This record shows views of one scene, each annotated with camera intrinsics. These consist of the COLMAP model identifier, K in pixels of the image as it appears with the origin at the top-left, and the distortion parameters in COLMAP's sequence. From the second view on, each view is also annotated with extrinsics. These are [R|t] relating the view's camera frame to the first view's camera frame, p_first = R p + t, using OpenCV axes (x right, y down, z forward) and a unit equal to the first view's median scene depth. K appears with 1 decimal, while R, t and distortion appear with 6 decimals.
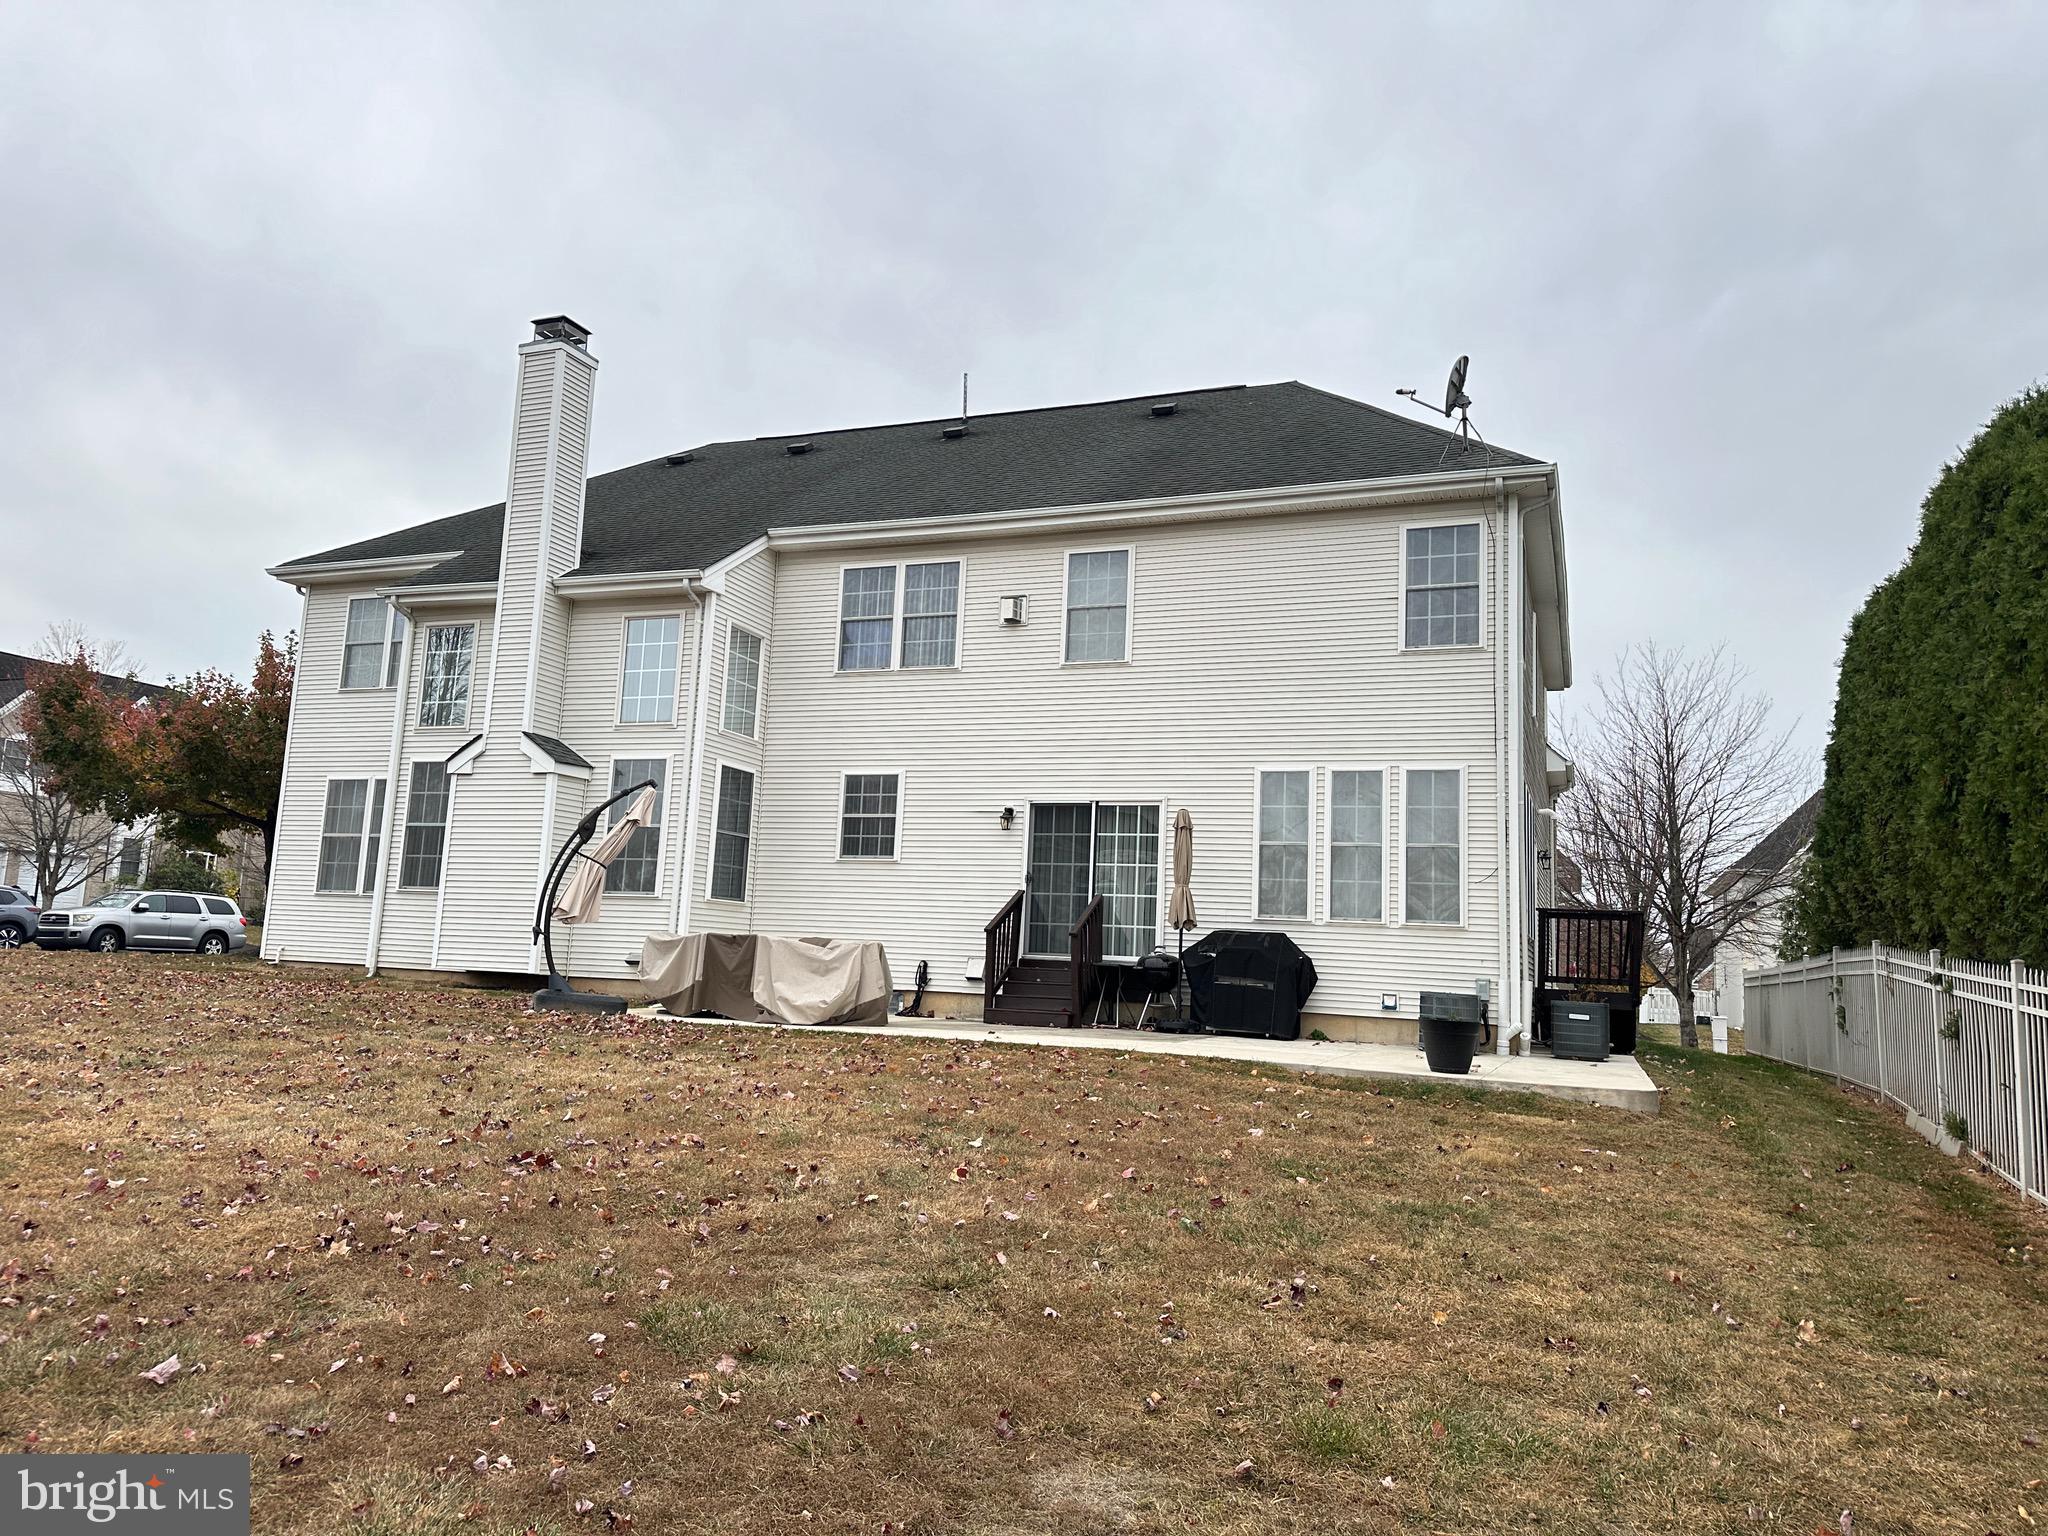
lens RADIAL K [[1445.8, 0, 1024.0], [0, 1445.8, 768.0], [0, 0, 1]] dist [0.128322, -0.001138]
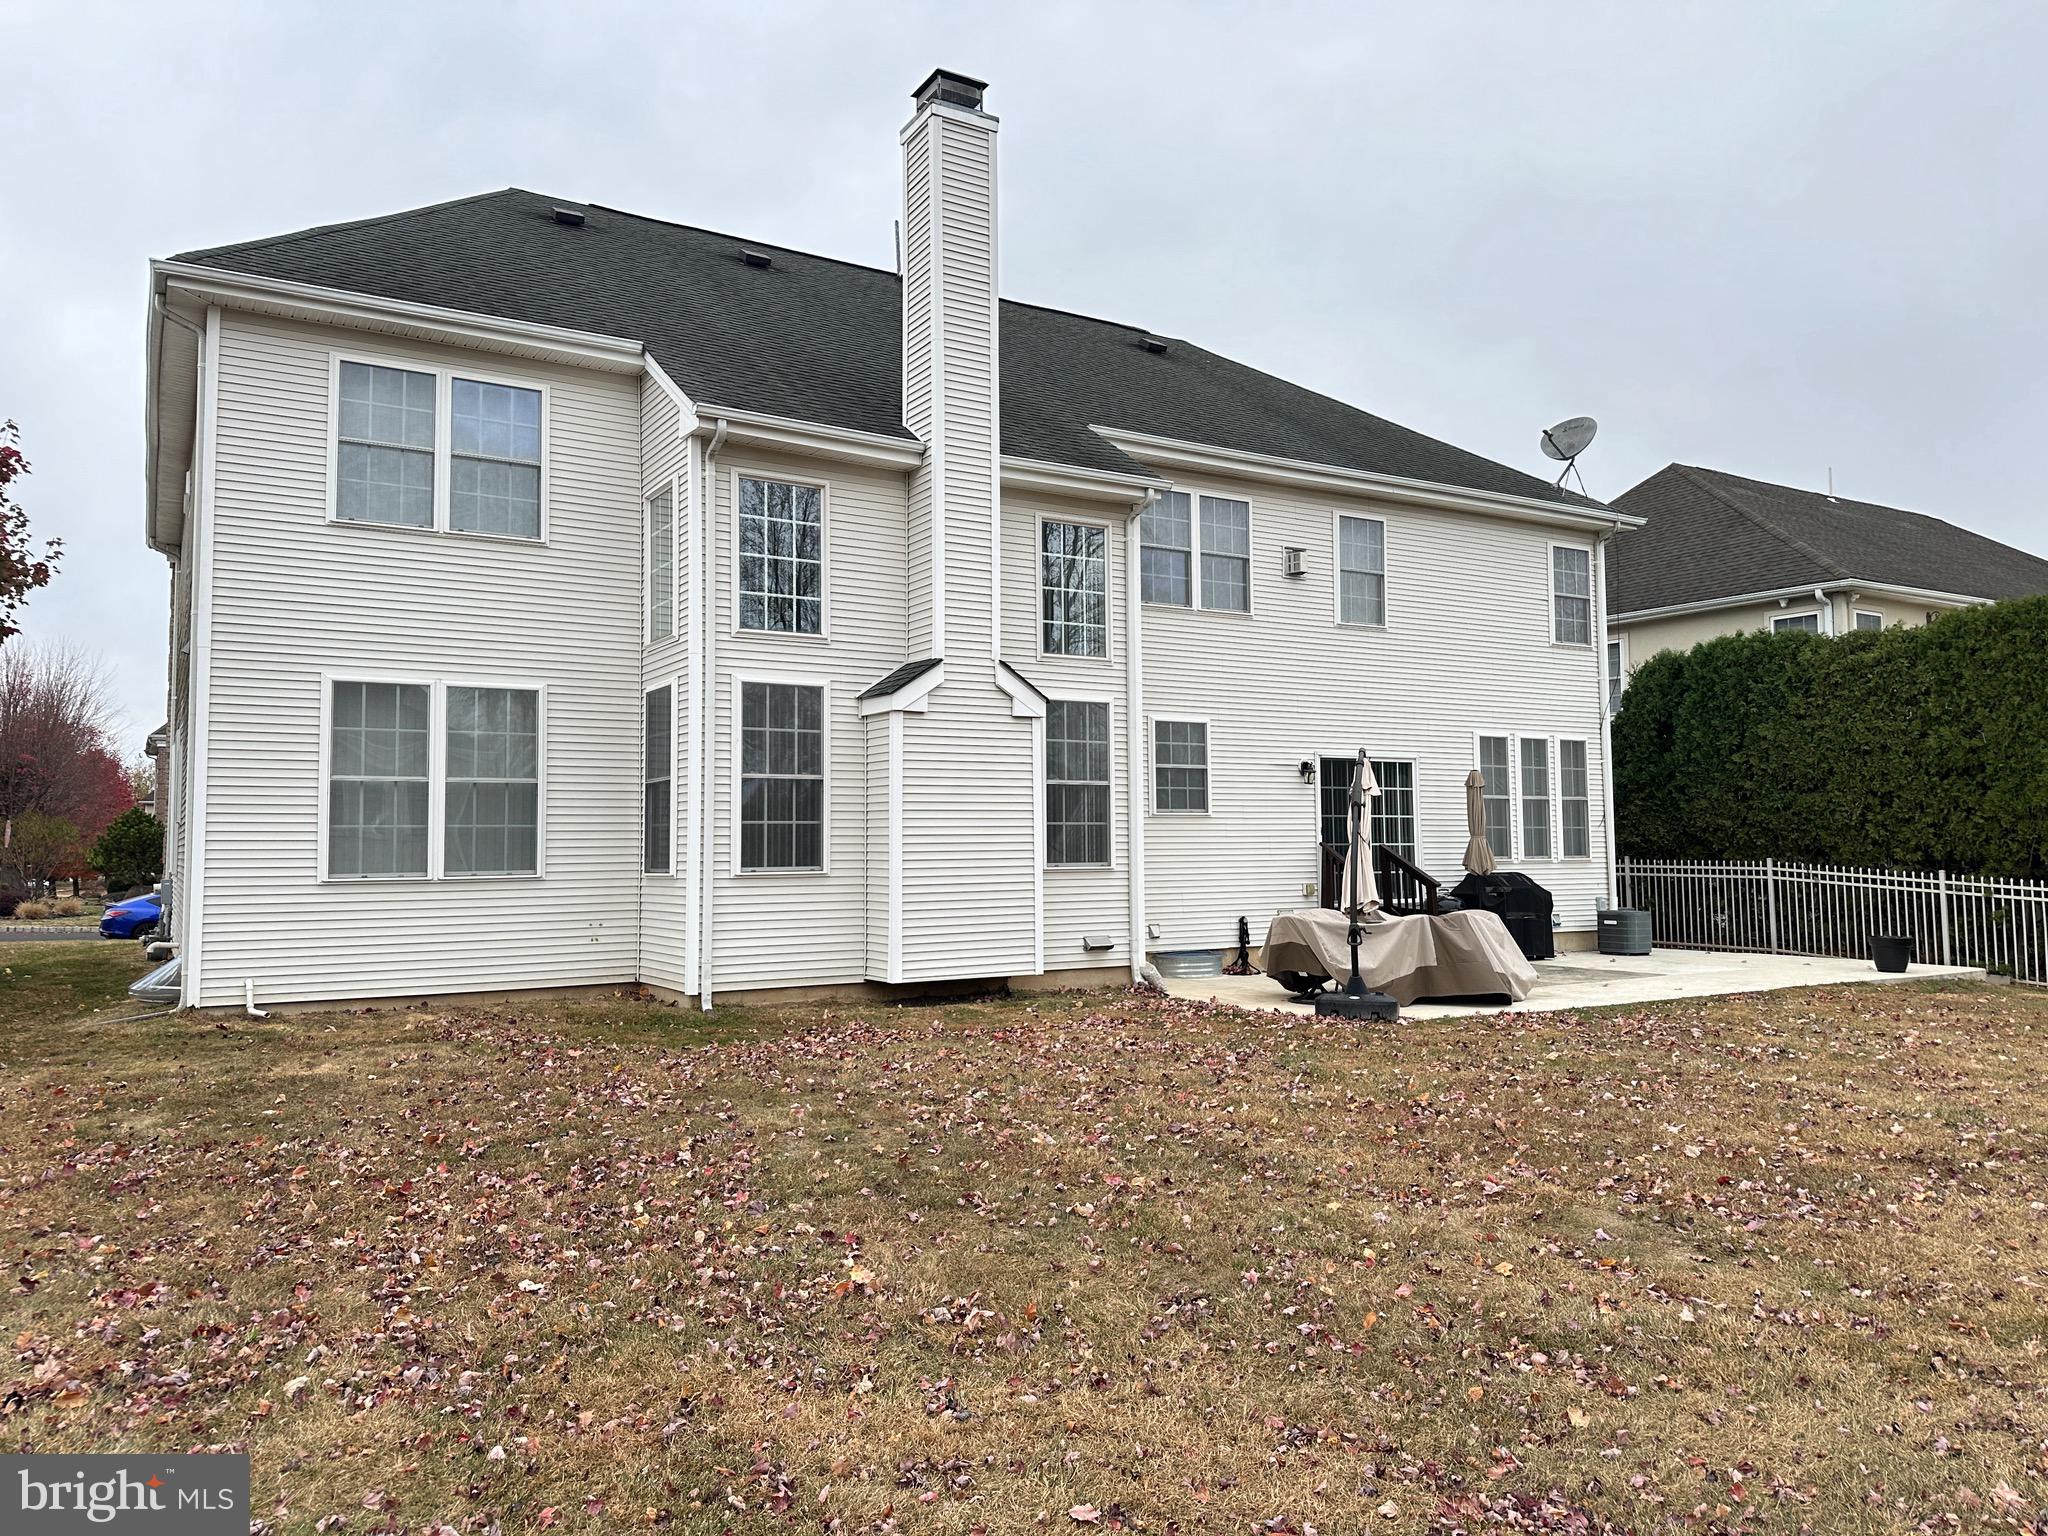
lens RADIAL K [[1445.8, 0, 1024.0], [0, 1445.8, 768.0], [0, 0, 1]] dist [0.128322, -0.001138]
pose [[0.591677, -0.004760, 0.806161, -0.918528], [-0.072096, 0.995663, 0.058793, -0.013133], [-0.802945, -0.092908, 0.588768, 0.539416]]
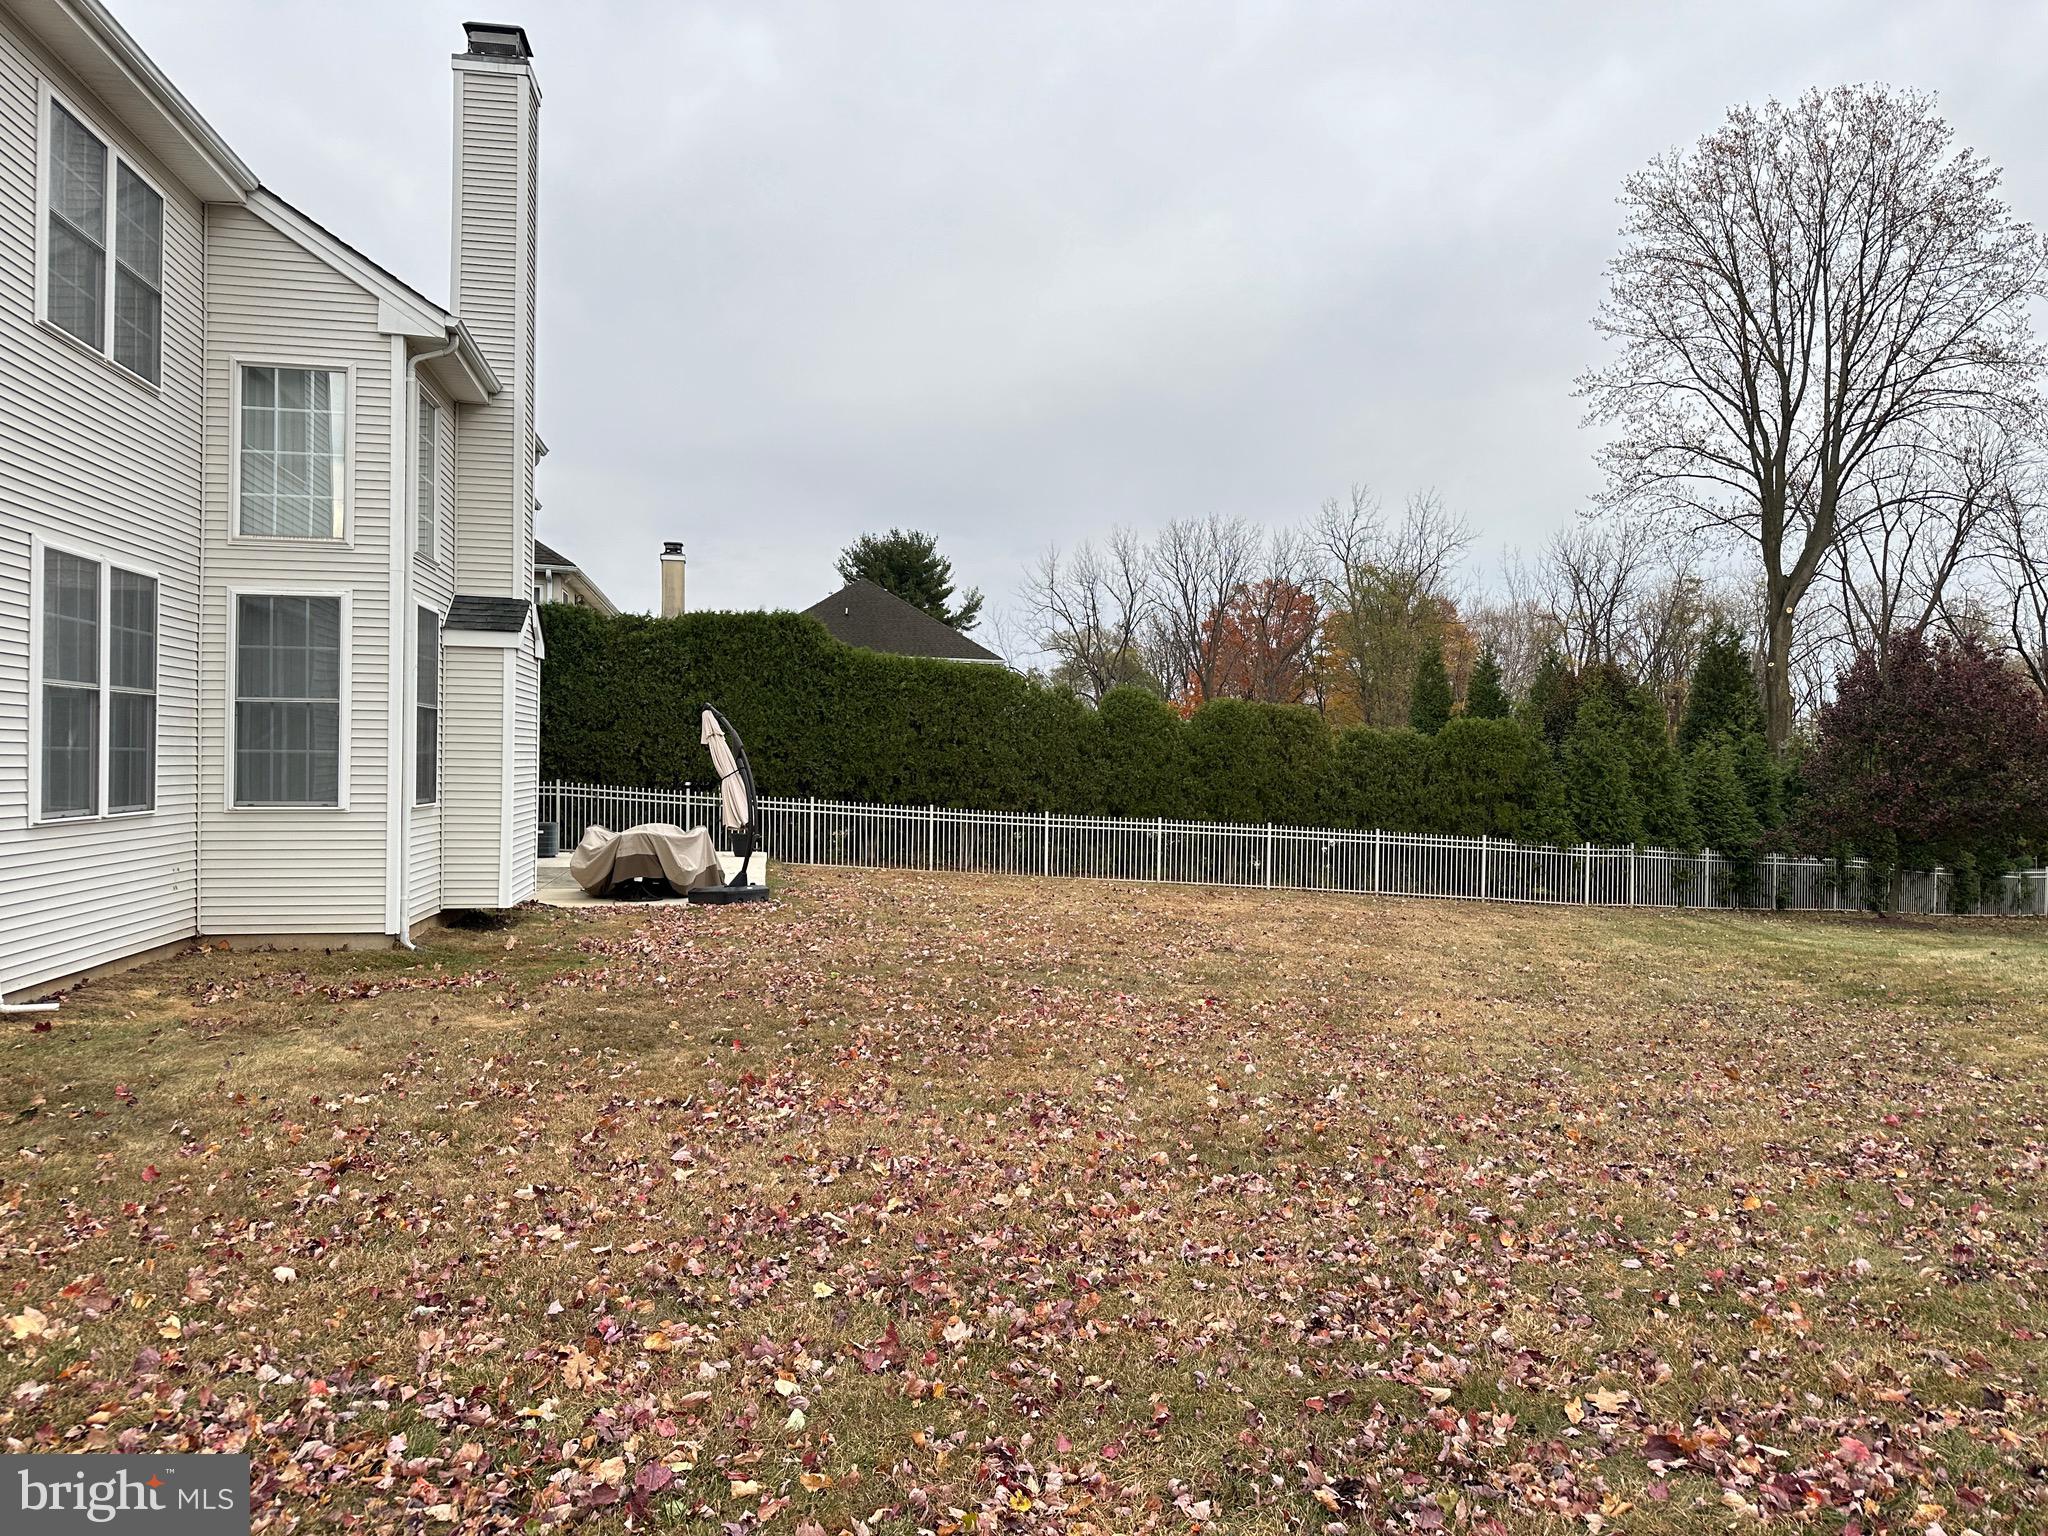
lens RADIAL K [[1445.8, 0, 1024.0], [0, 1445.8, 768.0], [0, 0, 1]] dist [0.128322, -0.001138]
pose [[-0.510927, -0.053653, 0.857948, -1.137924], [-0.149855, 0.988327, -0.027436, 0.040578], [-0.846461, -0.142585, -0.513004, 1.097646]]
